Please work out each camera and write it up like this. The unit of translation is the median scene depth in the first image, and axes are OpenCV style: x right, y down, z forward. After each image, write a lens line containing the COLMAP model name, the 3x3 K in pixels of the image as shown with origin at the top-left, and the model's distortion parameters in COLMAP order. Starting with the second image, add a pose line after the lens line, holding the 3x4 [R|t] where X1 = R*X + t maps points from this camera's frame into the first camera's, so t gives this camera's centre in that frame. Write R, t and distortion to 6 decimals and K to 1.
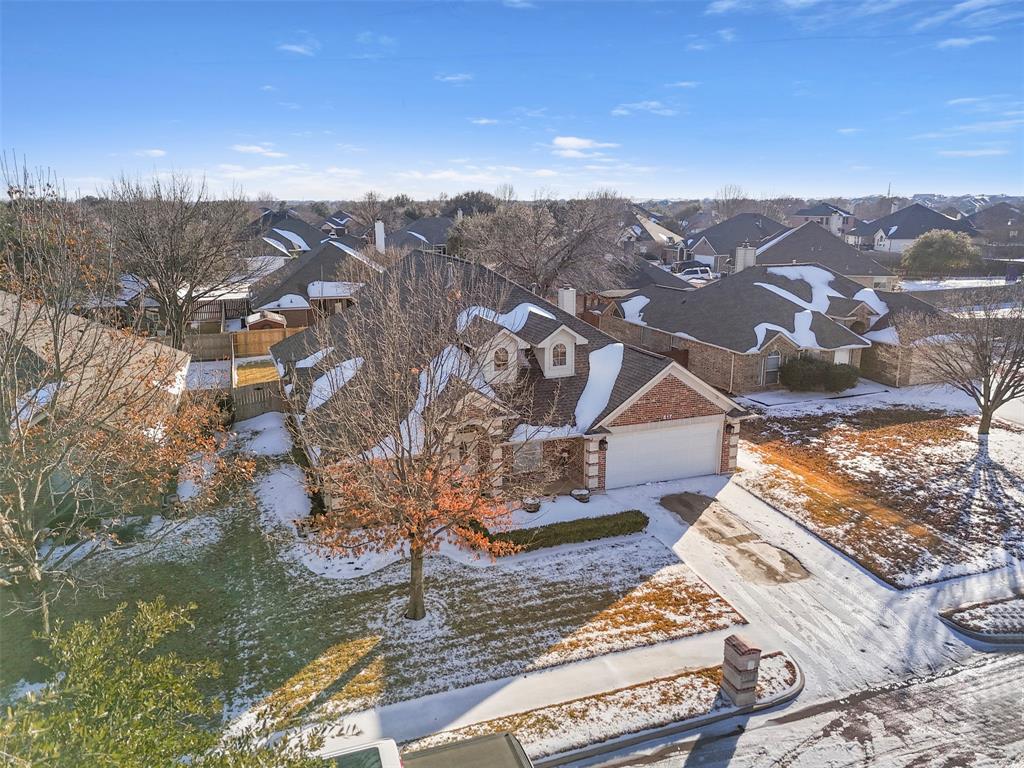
lens RADIAL K [[754.1, 0, 512.5], [0, 754.1, 365.1], [0, 0, 1]] dist [0.080662, -0.053273]
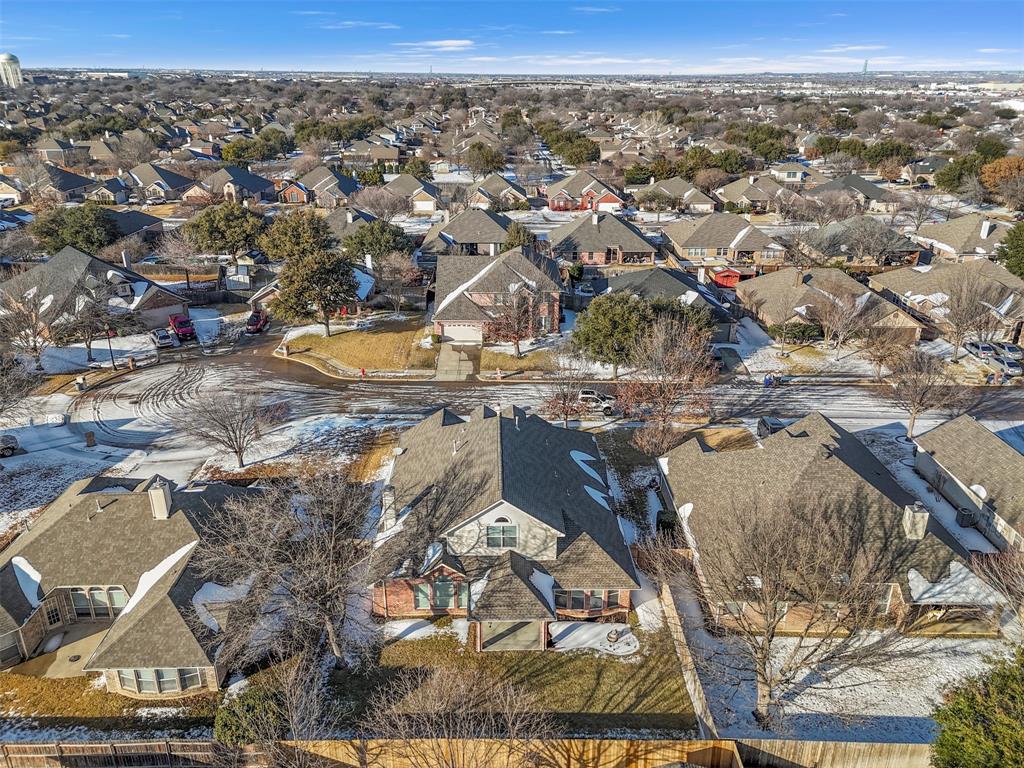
lens RADIAL K [[757.4, 0, 512.0], [0, 757.4, 384.0], [0, 0, 1]] dist [0.078318, -0.059568]
pose [[-0.942970, -0.122929, 0.309348, -0.778115], [0.066143, 0.841591, 0.536049, -1.458953], [-0.326241, 0.525940, -0.785465, 3.041106]]
